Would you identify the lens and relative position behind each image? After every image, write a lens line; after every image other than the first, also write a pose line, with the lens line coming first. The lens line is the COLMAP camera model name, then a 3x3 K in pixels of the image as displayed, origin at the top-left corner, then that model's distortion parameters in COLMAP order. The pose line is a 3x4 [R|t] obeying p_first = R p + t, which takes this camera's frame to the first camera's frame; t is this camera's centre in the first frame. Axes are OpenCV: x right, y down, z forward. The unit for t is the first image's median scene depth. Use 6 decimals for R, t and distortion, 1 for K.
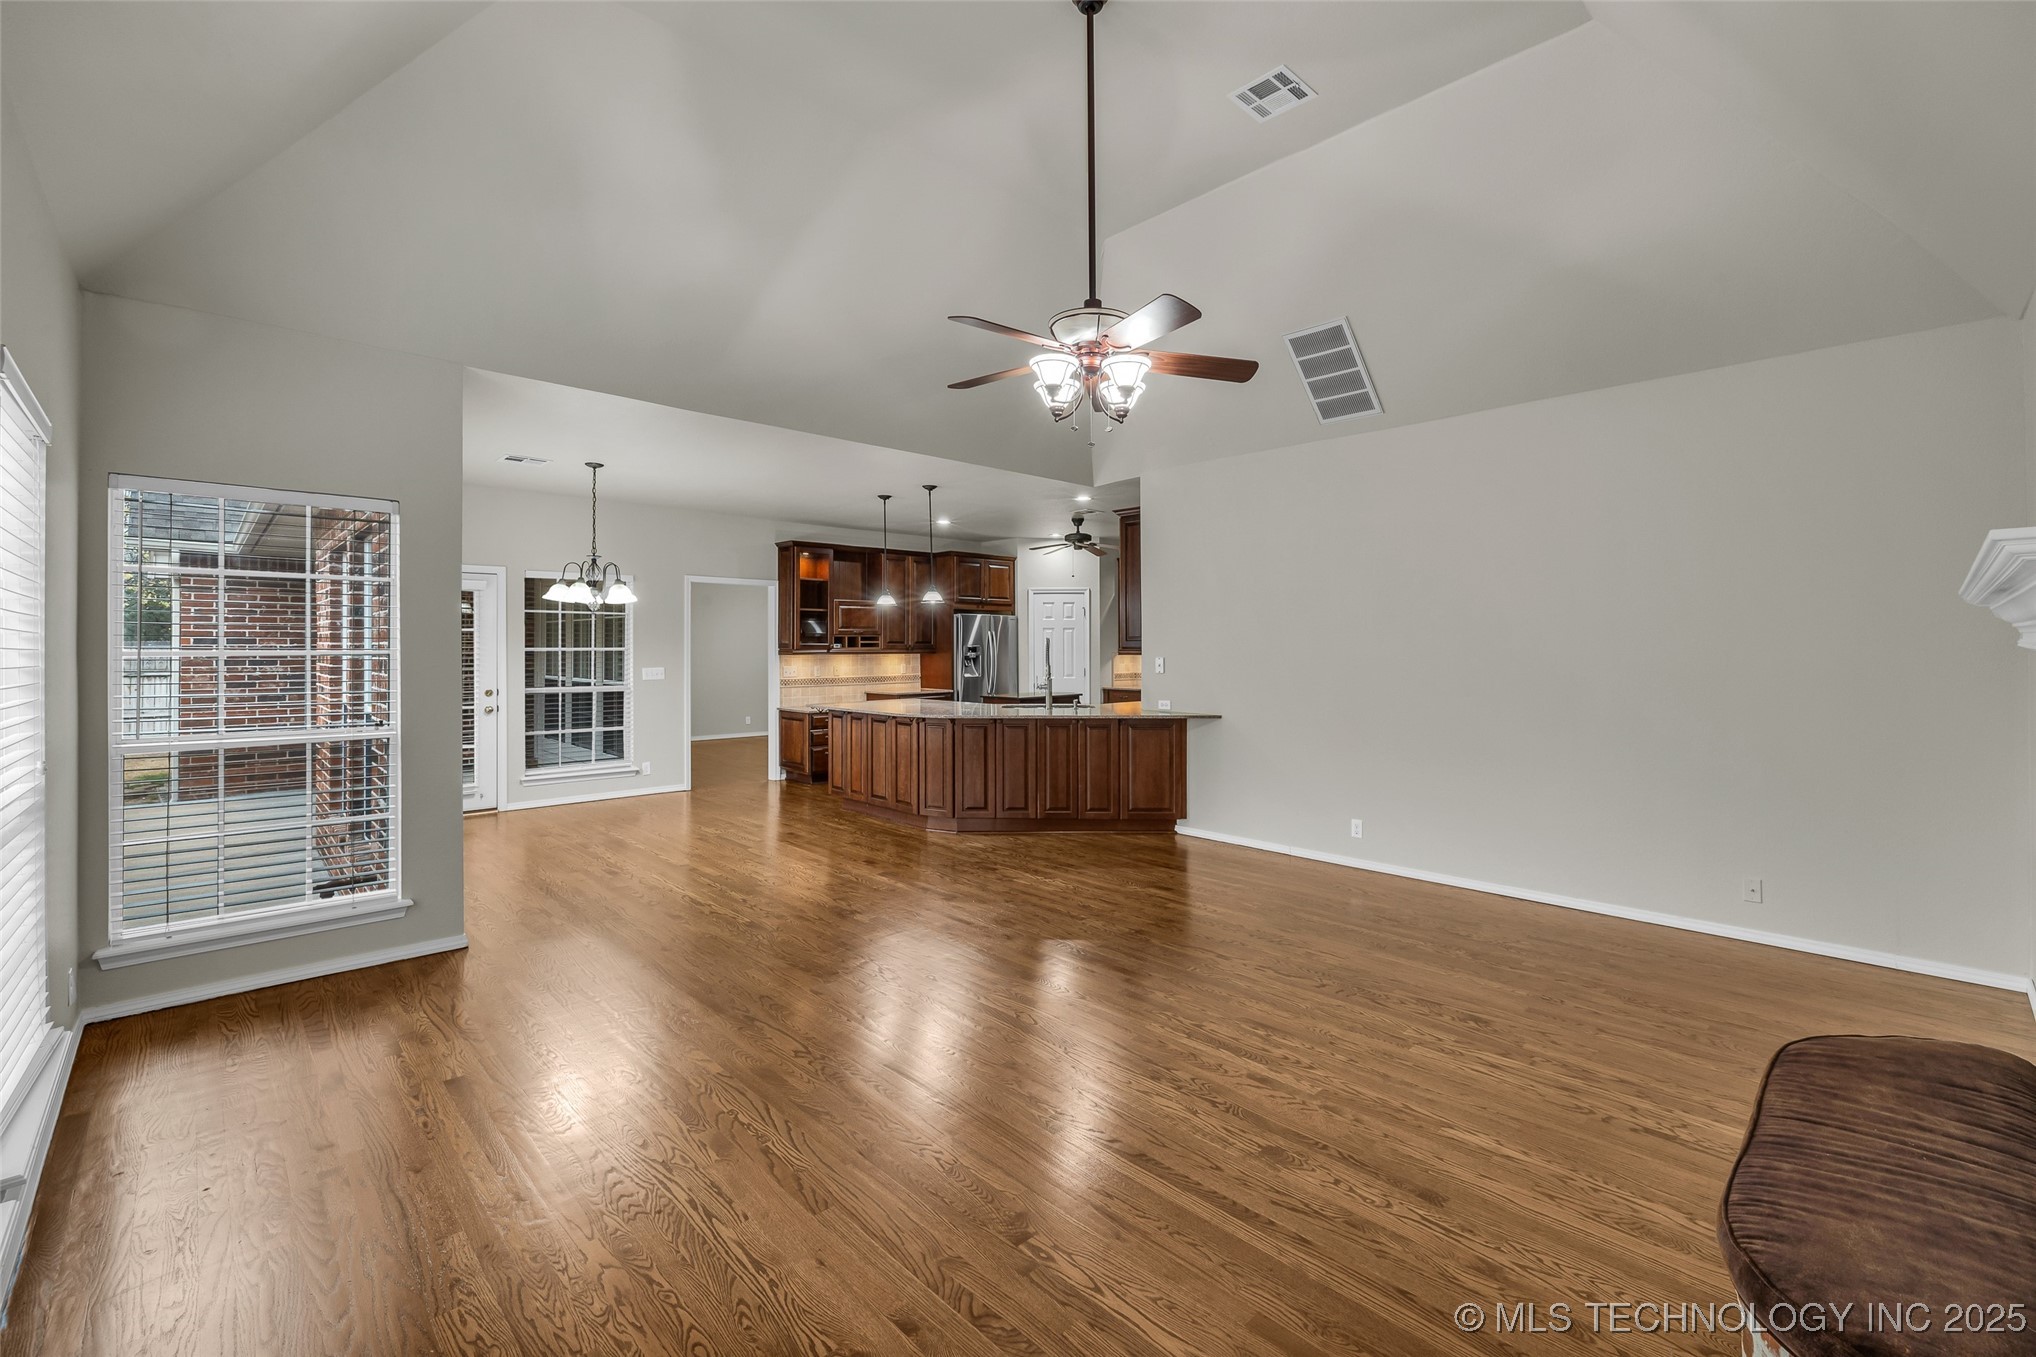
lens RADIAL K [[870.2, 0, 1026.7], [0, 870.2, 642.1], [0, 0, 1]] dist [0.002246, 0.000205]
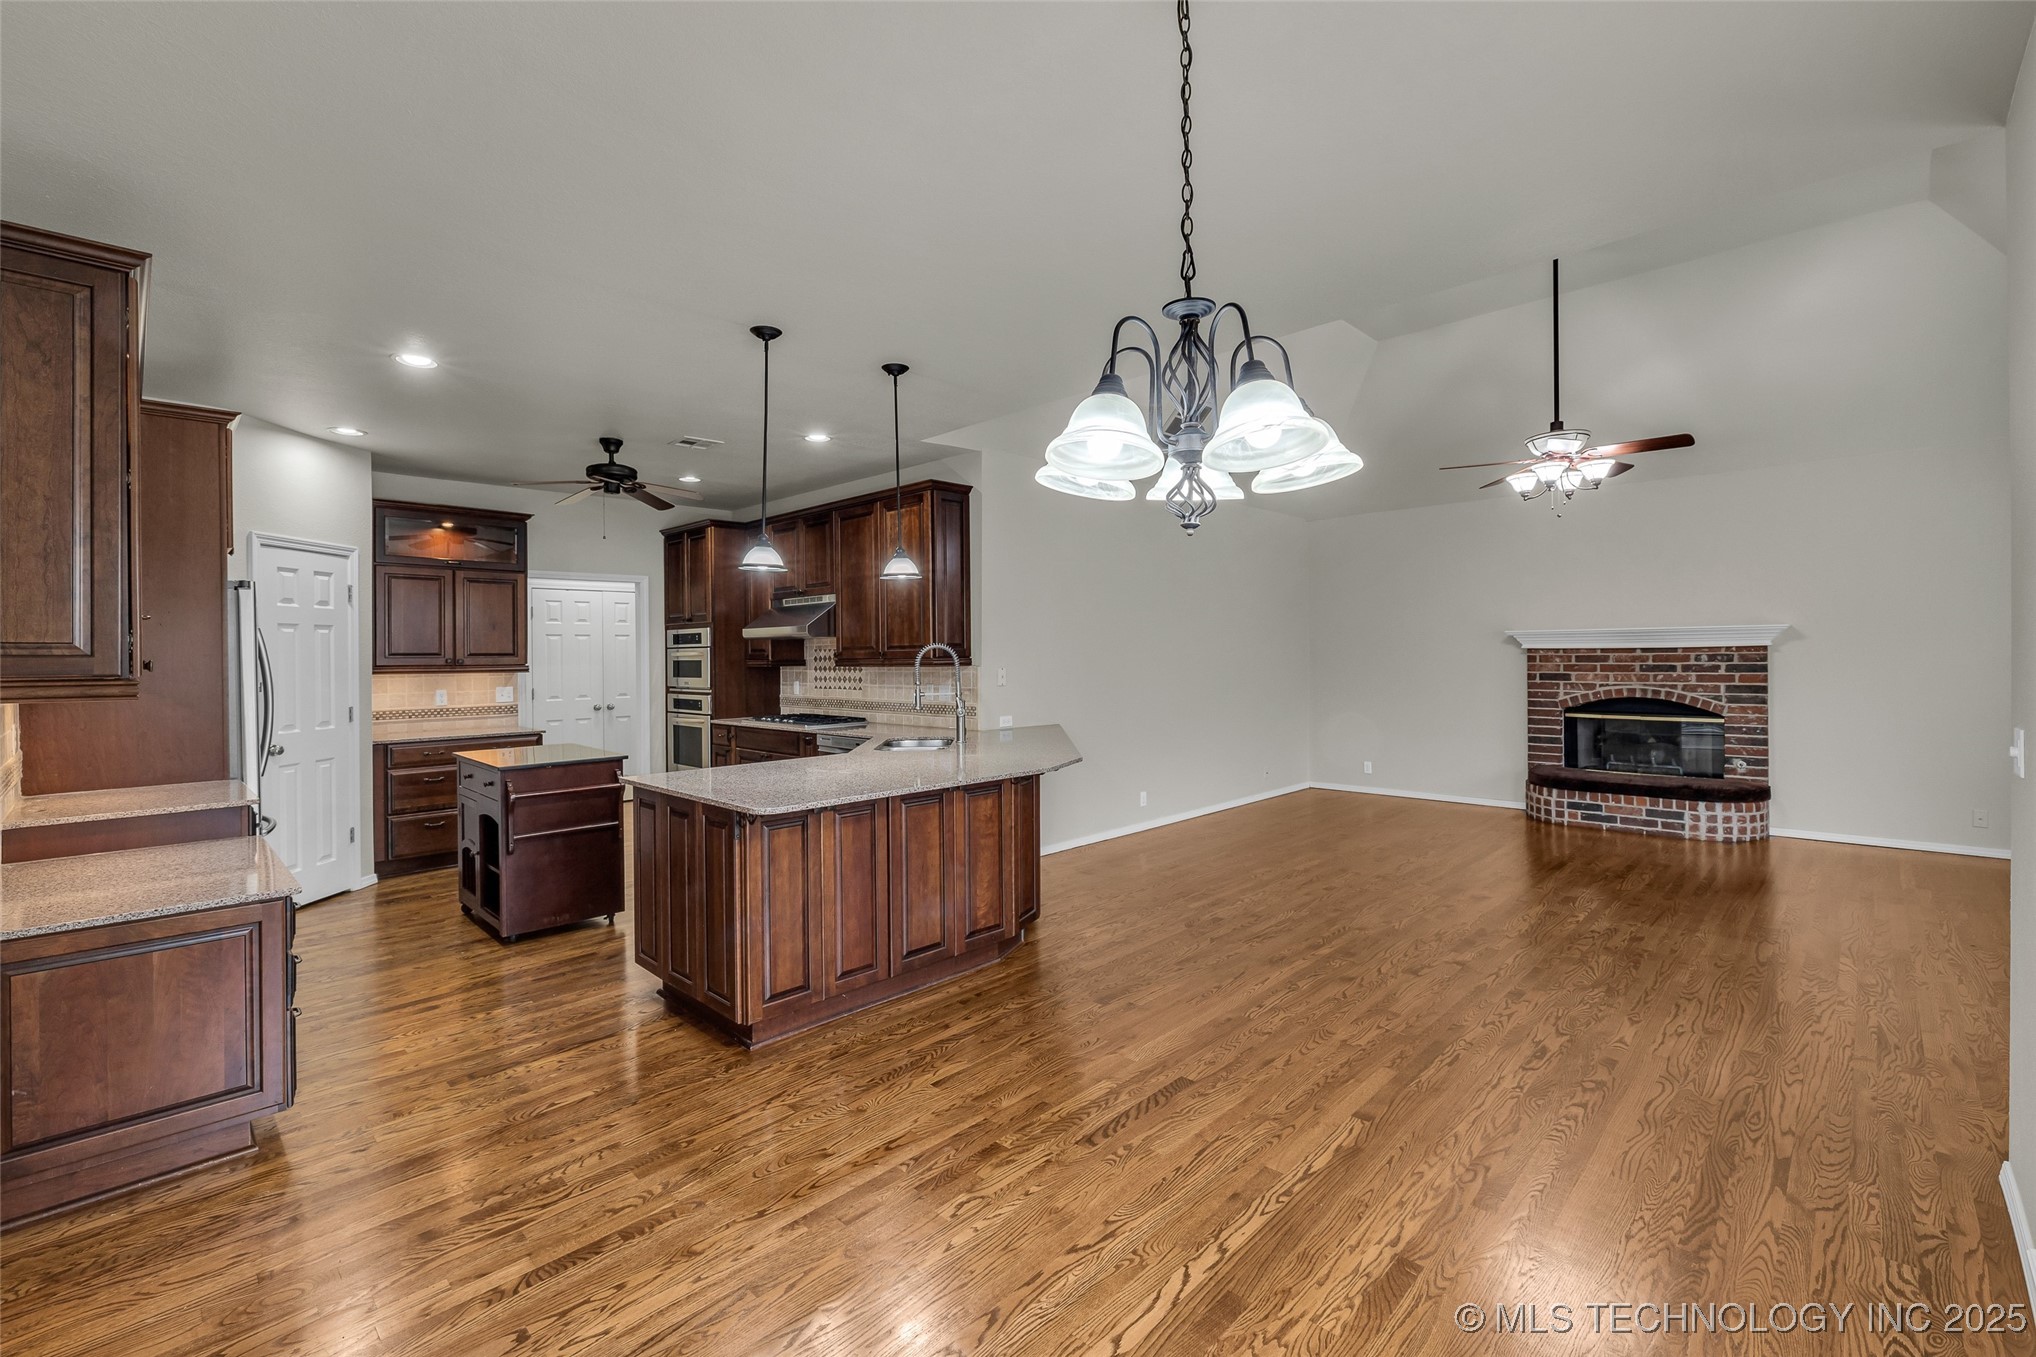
lens RADIAL K [[873.0, 0, 1029.9], [0, 873.0, 654.3], [0, 0, 1]] dist [-0.001242, -0.000306]
pose [[-0.038197, 0.001563, 0.999269, -0.522503], [0.006882, 0.999975, -0.001301, 0.004004], [-0.999247, 0.006827, -0.038206, 0.730169]]
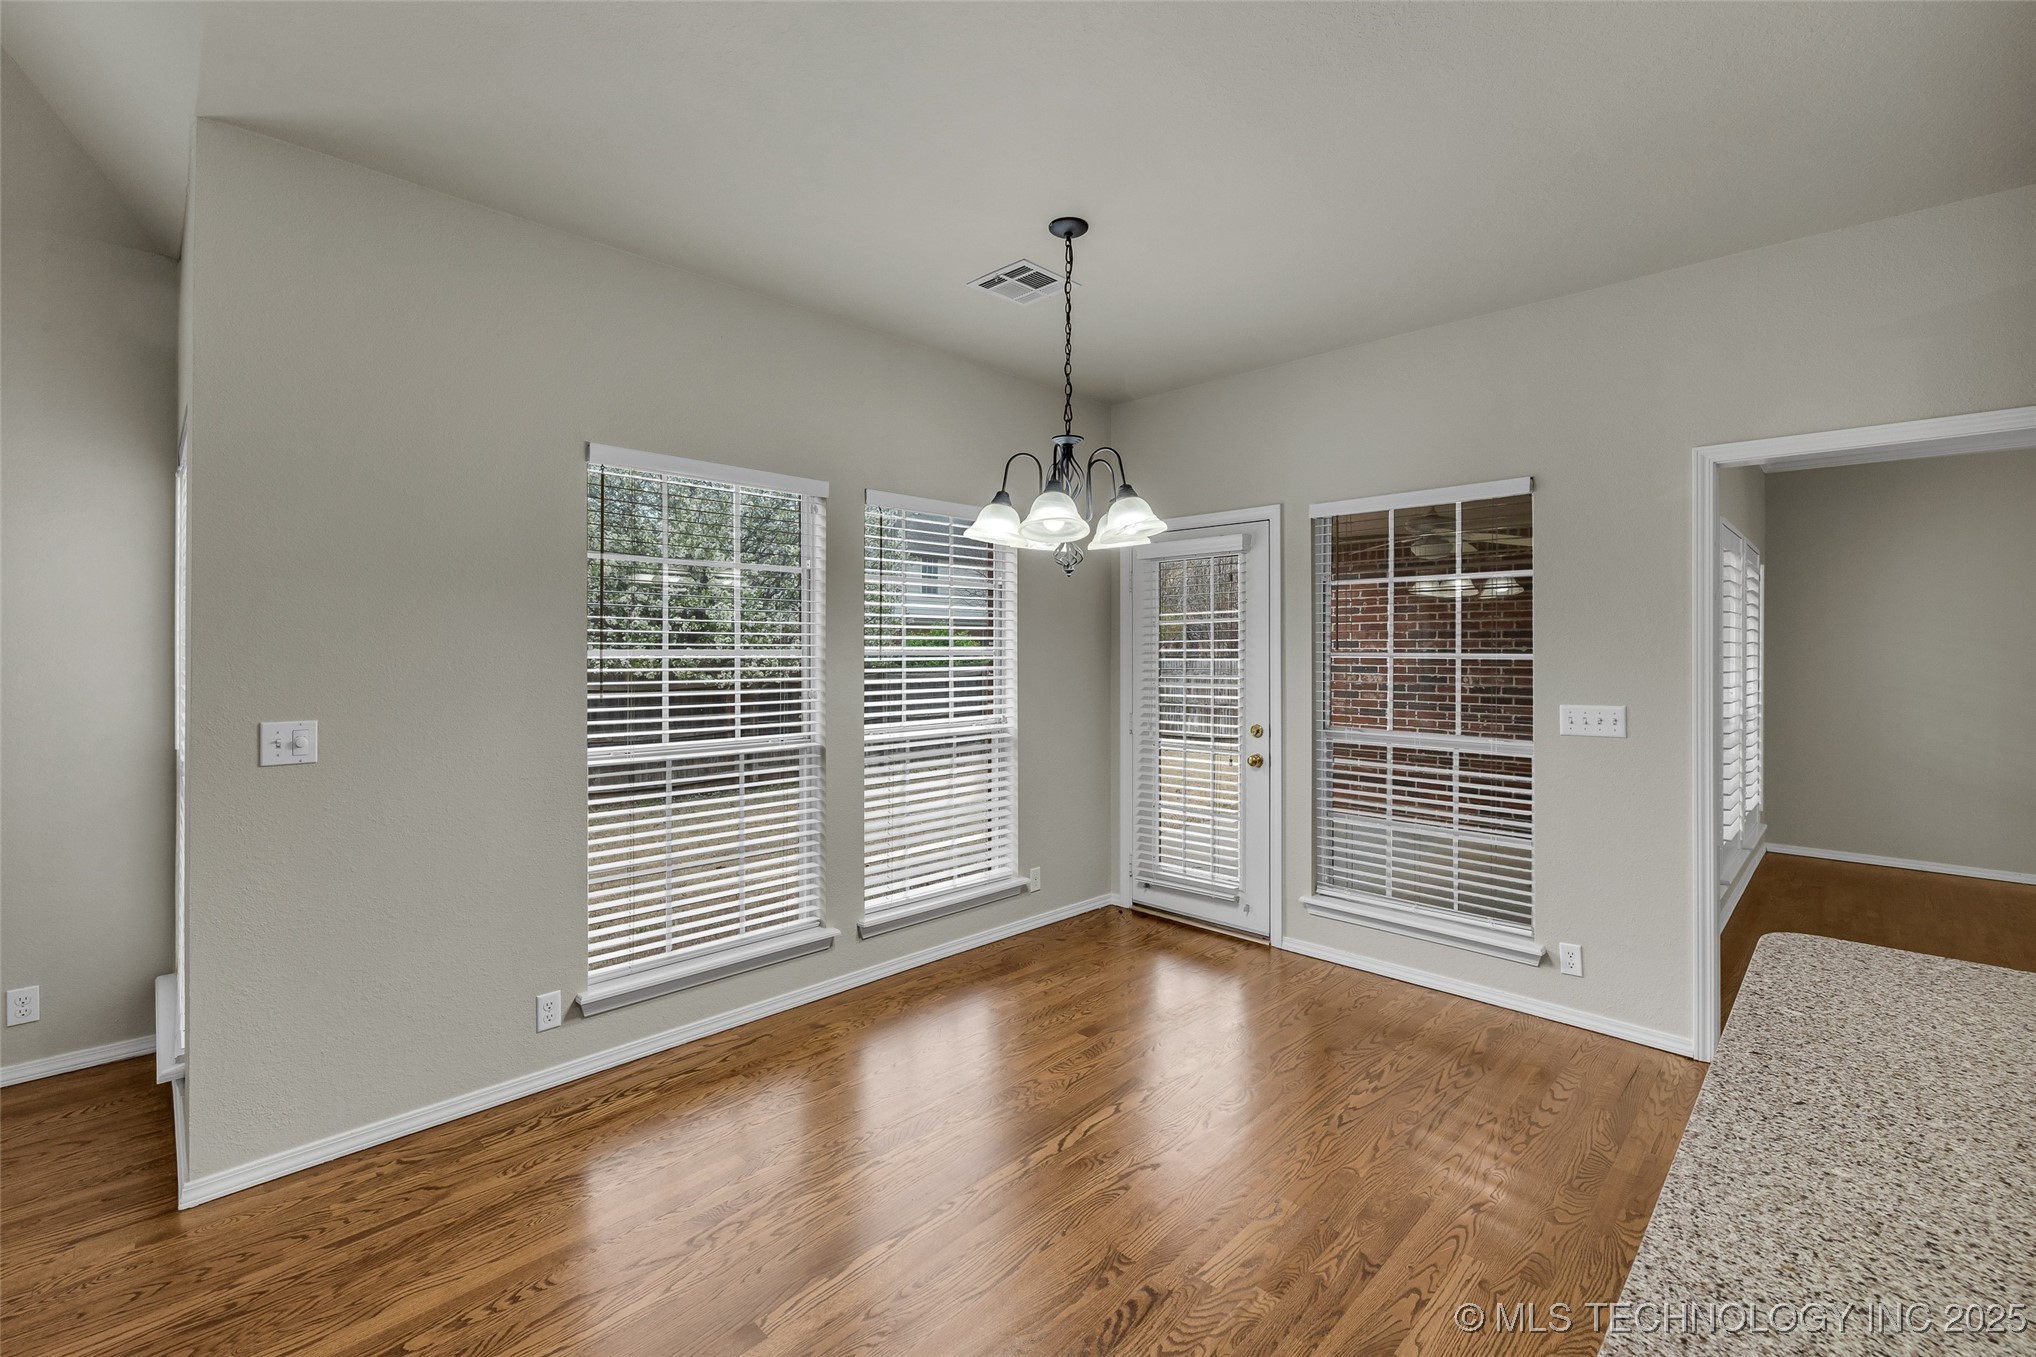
lens RADIAL K [[864.1, 0, 1018.3], [0, 864.1, 650.3], [0, 0, 1]] dist [0.001227, 0.000337]
pose [[0.028156, -0.000865, -0.999603, -0.047097], [0.000799, 0.999999, -0.000843, 0.004797], [0.999603, -0.000775, 0.028157, 0.664734]]
